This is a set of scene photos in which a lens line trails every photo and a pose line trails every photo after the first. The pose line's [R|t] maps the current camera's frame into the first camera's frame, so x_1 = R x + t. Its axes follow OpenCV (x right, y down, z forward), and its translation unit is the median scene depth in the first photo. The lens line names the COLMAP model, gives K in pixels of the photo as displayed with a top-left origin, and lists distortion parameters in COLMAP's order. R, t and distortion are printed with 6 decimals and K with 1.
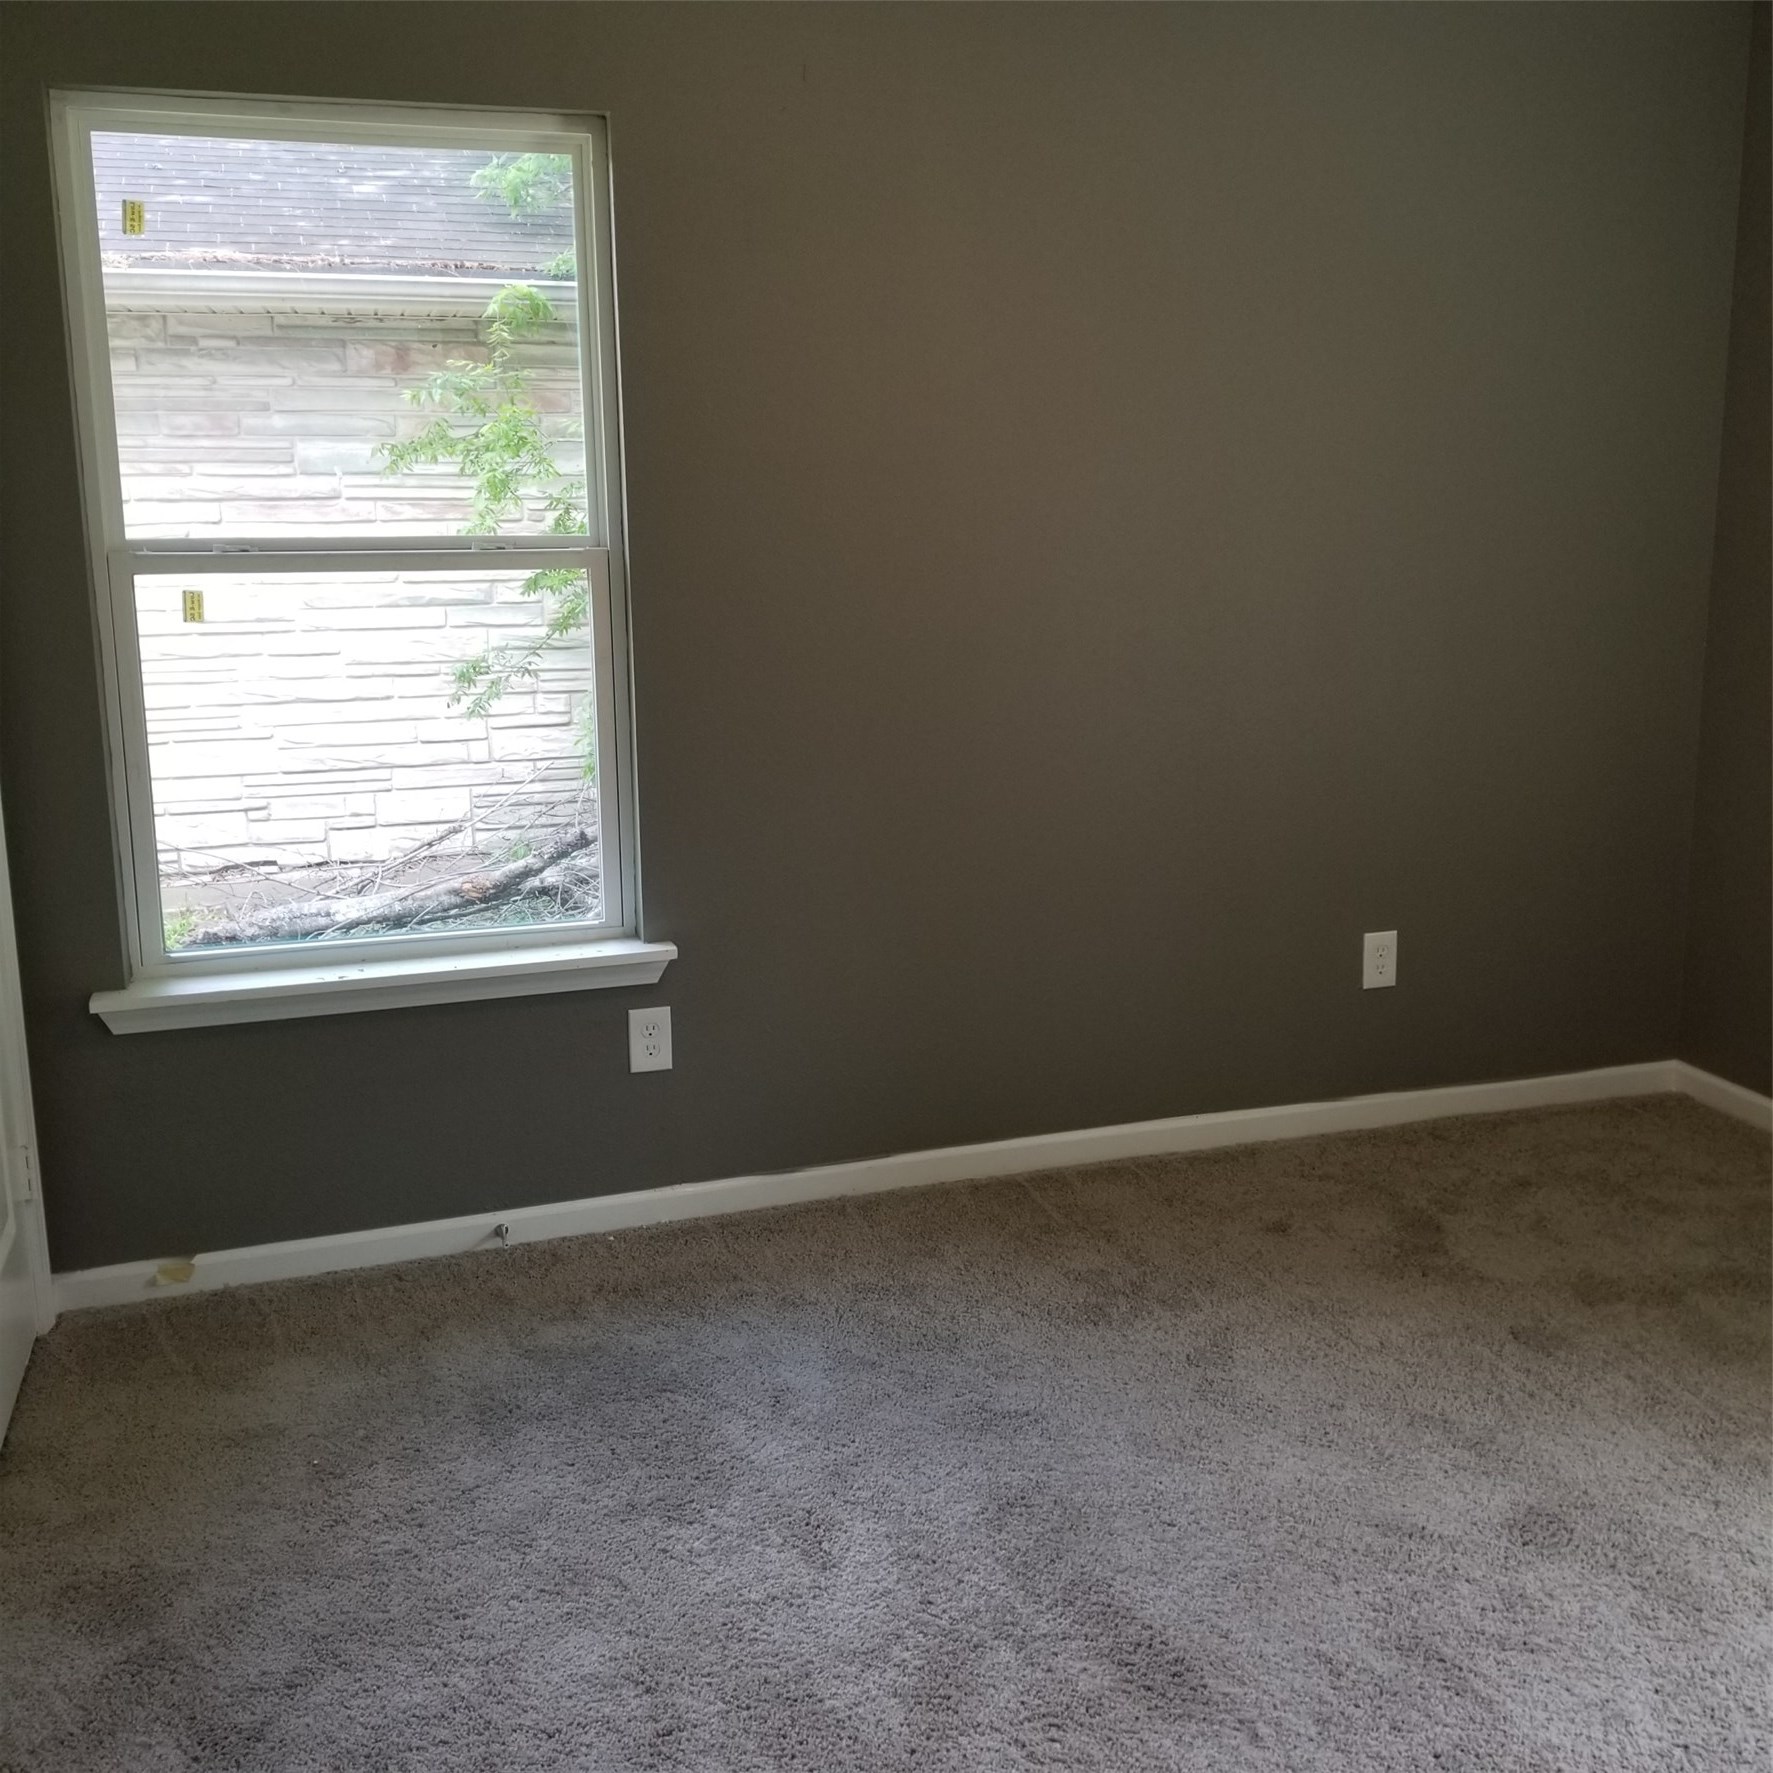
lens RADIAL K [[1928.7, 0, 886.5], [0, 1928.7, 886.5], [0, 0, 1]] dist [0.051616, -0.072412]
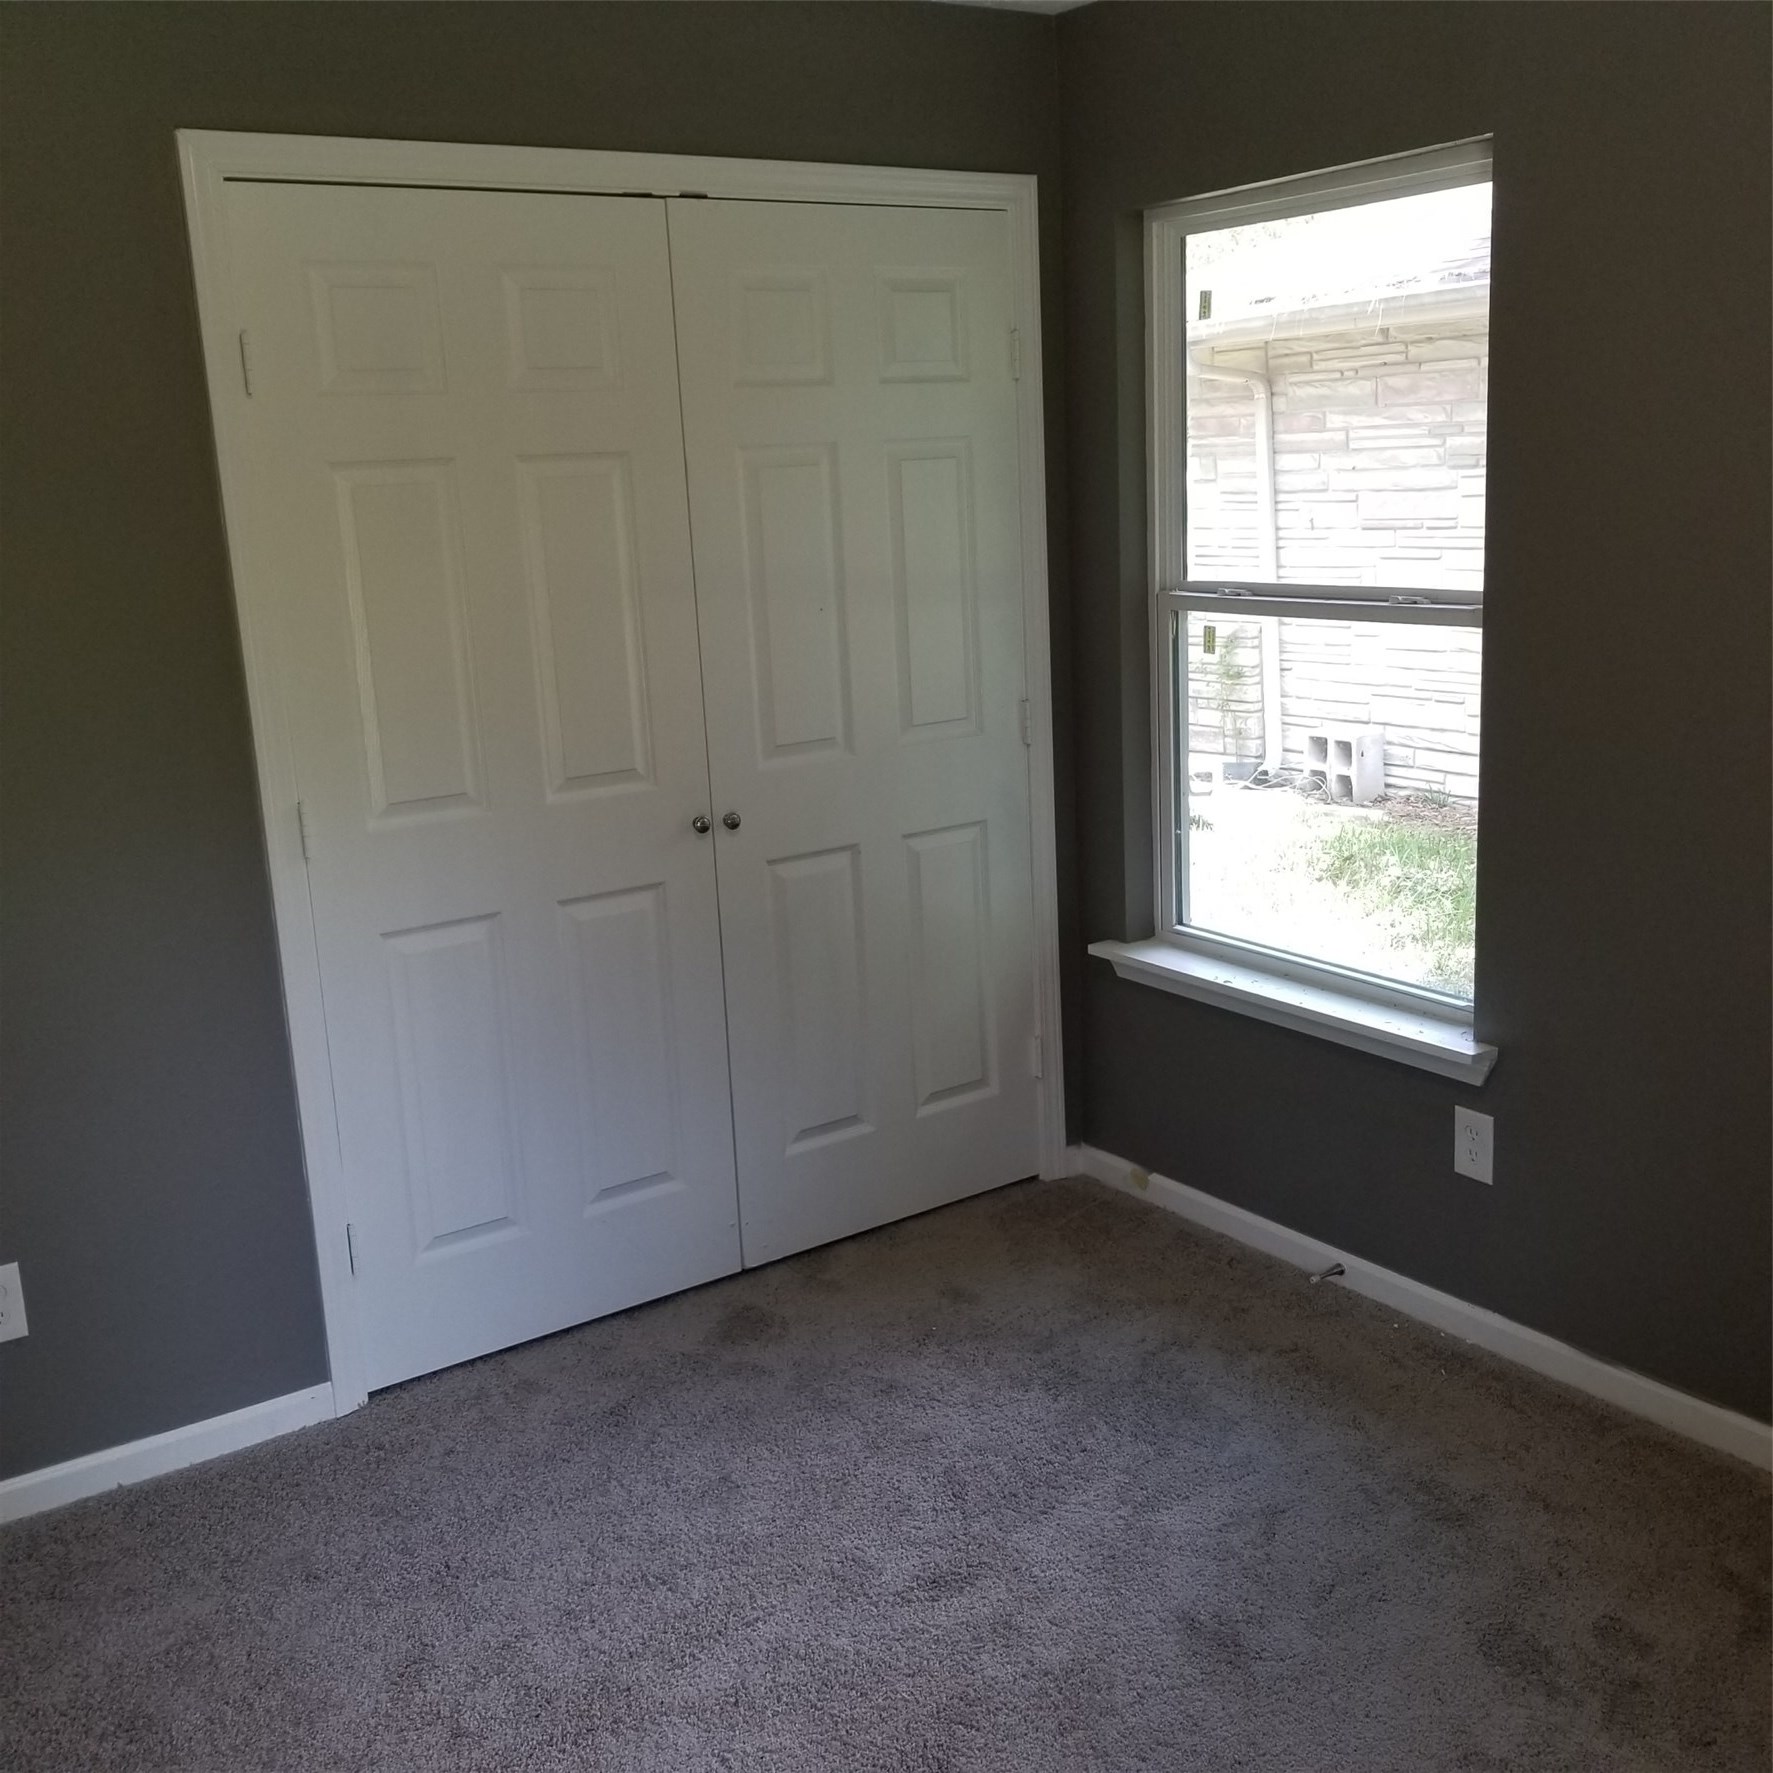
lens RADIAL K [[1928.7, 0, 886.5], [0, 1928.7, 886.5], [0, 0, 1]] dist [0.051616, -0.072412]
pose [[0.235588, 0.218599, -0.946949, 0.637614], [-0.142801, 0.971585, 0.188759, -0.168747], [0.961304, 0.090756, 0.260110, 0.463703]]
